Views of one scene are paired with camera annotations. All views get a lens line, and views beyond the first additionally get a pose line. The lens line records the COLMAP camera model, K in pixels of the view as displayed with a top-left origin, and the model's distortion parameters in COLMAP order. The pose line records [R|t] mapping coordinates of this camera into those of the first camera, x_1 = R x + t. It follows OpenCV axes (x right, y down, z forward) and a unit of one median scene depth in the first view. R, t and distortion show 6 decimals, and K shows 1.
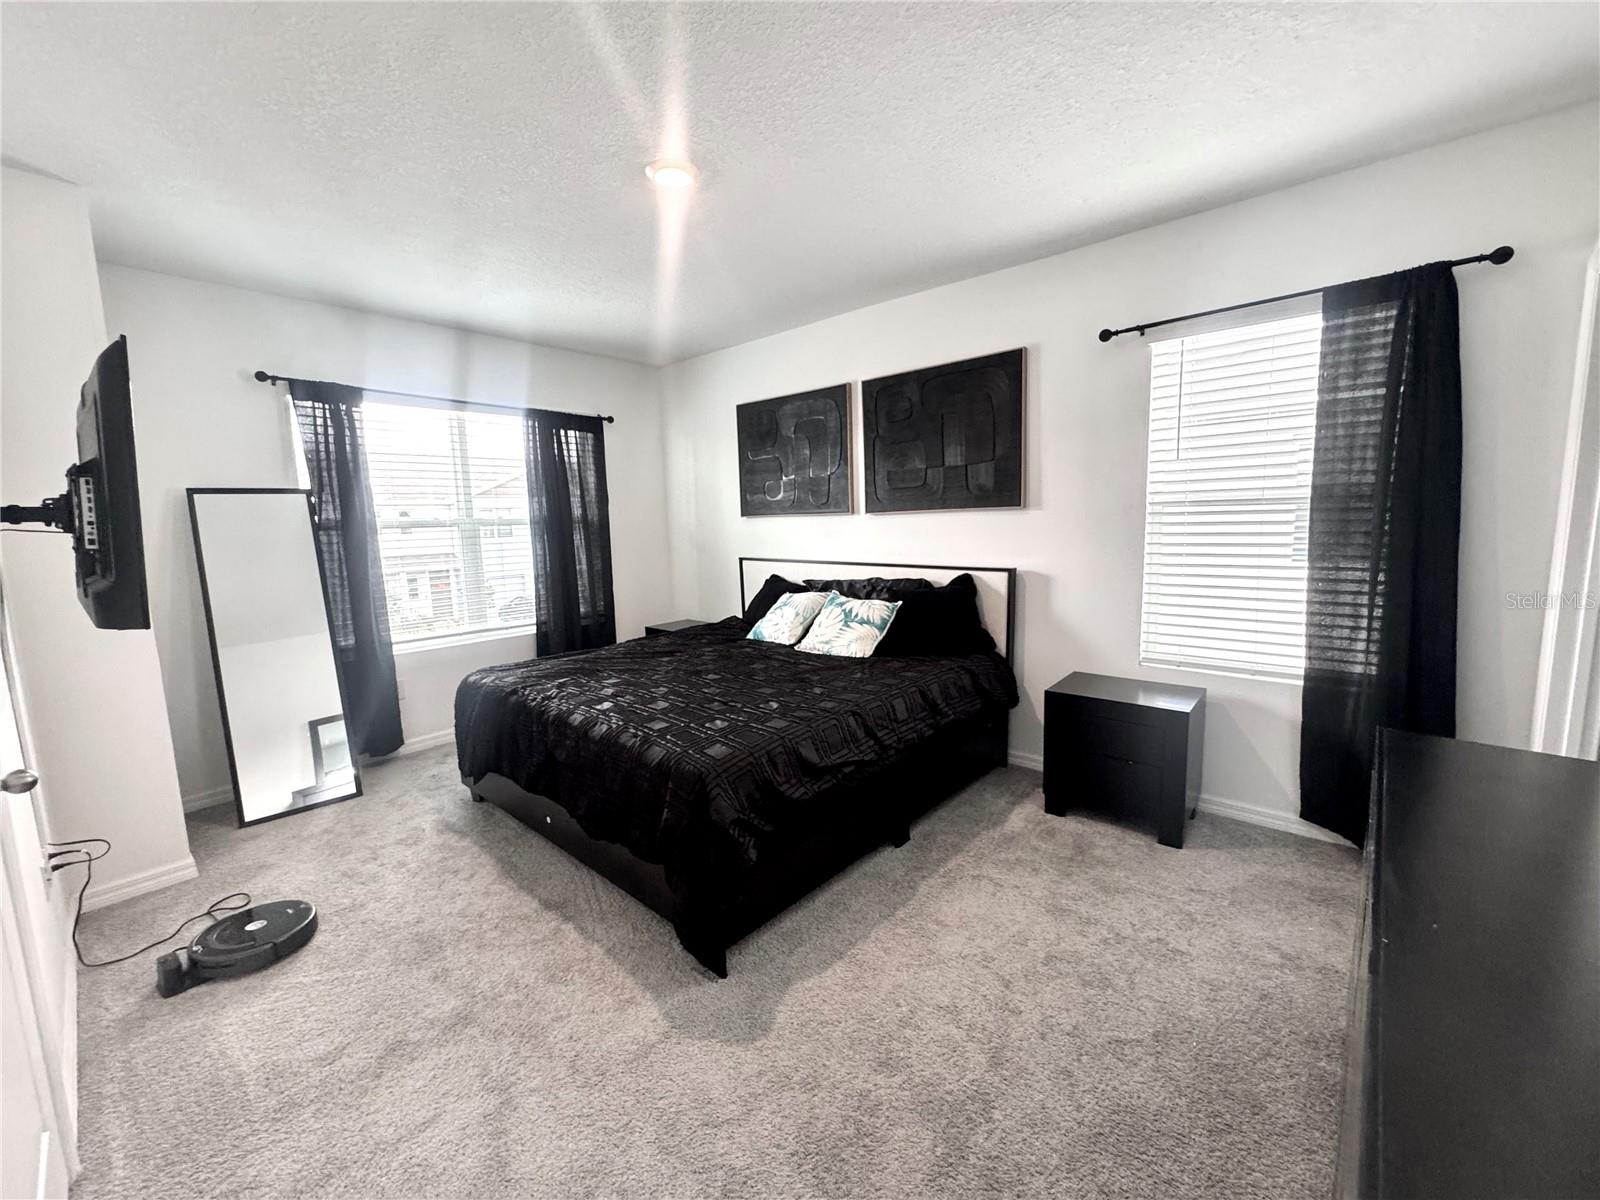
lens RADIAL K [[639.5, 0, 800.4], [0, 639.5, 598.4], [0, 0, 1]] dist [-0.004872, 0.000379]
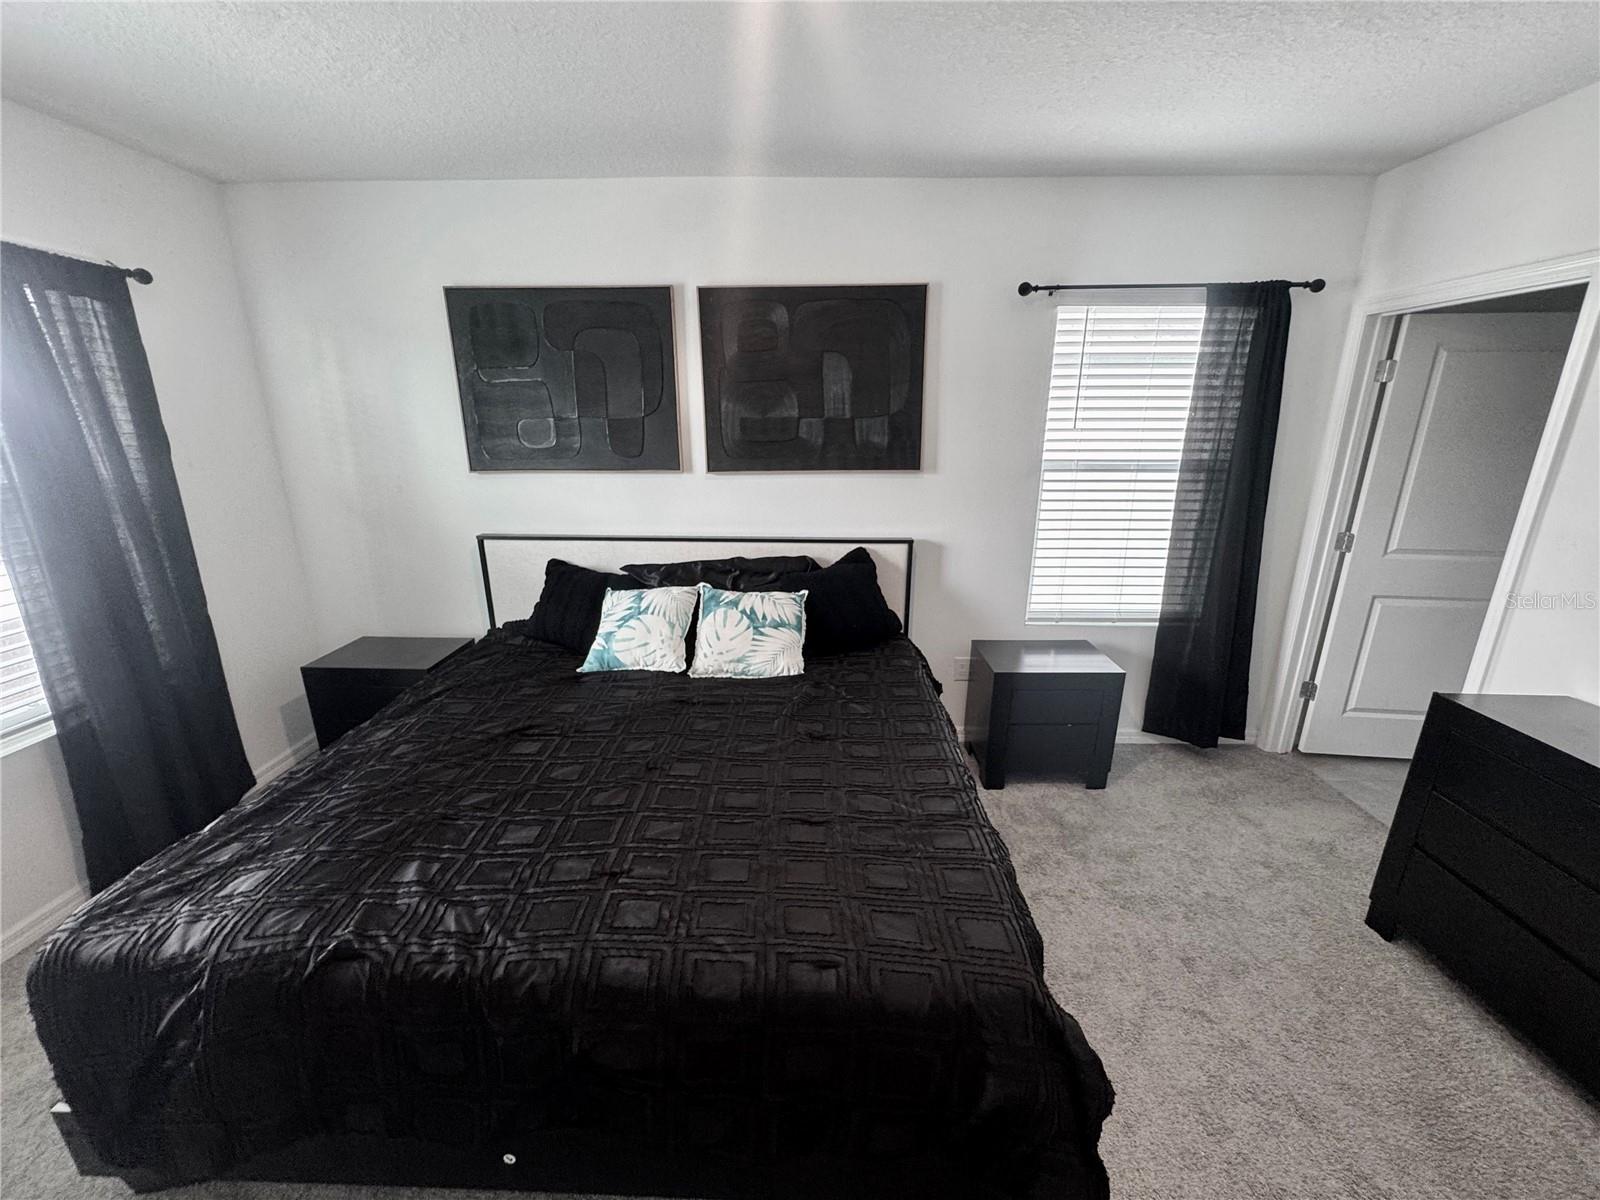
lens RADIAL K [[639.5, 0, 800.4], [0, 639.5, 598.4], [0, 0, 1]] dist [-0.004872, 0.000379]
pose [[0.760786, -0.150059, 0.631416, -0.361361], [0.062377, 0.985305, 0.159005, -0.115092], [-0.645998, -0.081583, 0.758967, 0.396441]]
